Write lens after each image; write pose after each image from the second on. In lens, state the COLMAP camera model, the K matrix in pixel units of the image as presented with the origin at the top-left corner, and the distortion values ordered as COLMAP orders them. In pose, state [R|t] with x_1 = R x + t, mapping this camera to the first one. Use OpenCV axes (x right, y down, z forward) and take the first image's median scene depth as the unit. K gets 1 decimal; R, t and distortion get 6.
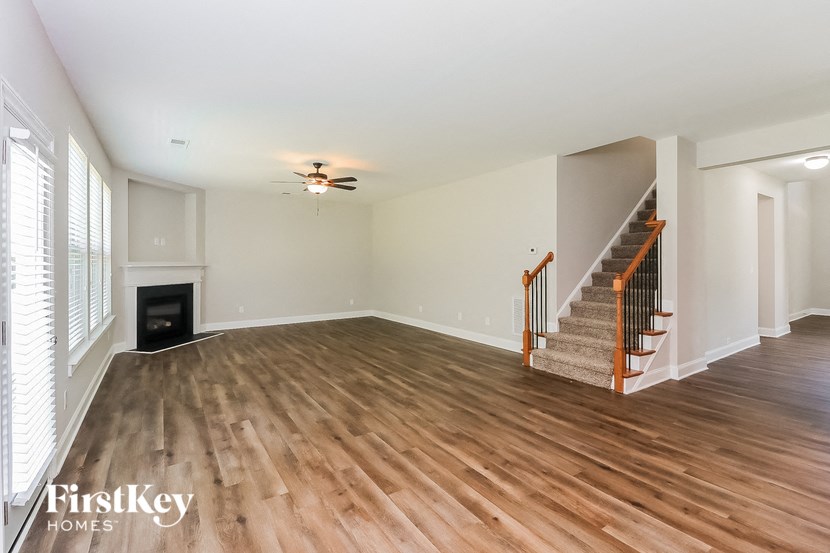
lens RADIAL K [[393.3, 0, 413.8], [0, 393.3, 262.7], [0, 0, 1]] dist [-0.012293, -0.000322]
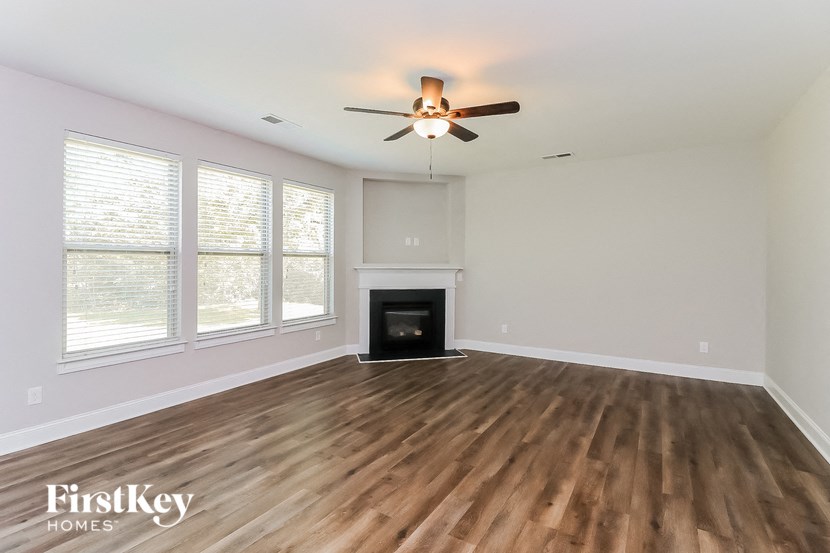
lens RADIAL K [[393.3, 0, 413.8], [0, 393.3, 262.7], [0, 0, 1]] dist [-0.012293, -0.000322]
pose [[0.421029, 0.006121, -0.907027, 0.213132], [-0.011350, 0.999934, 0.001480, -0.006245], [0.906976, 0.009671, 0.421071, 0.693249]]
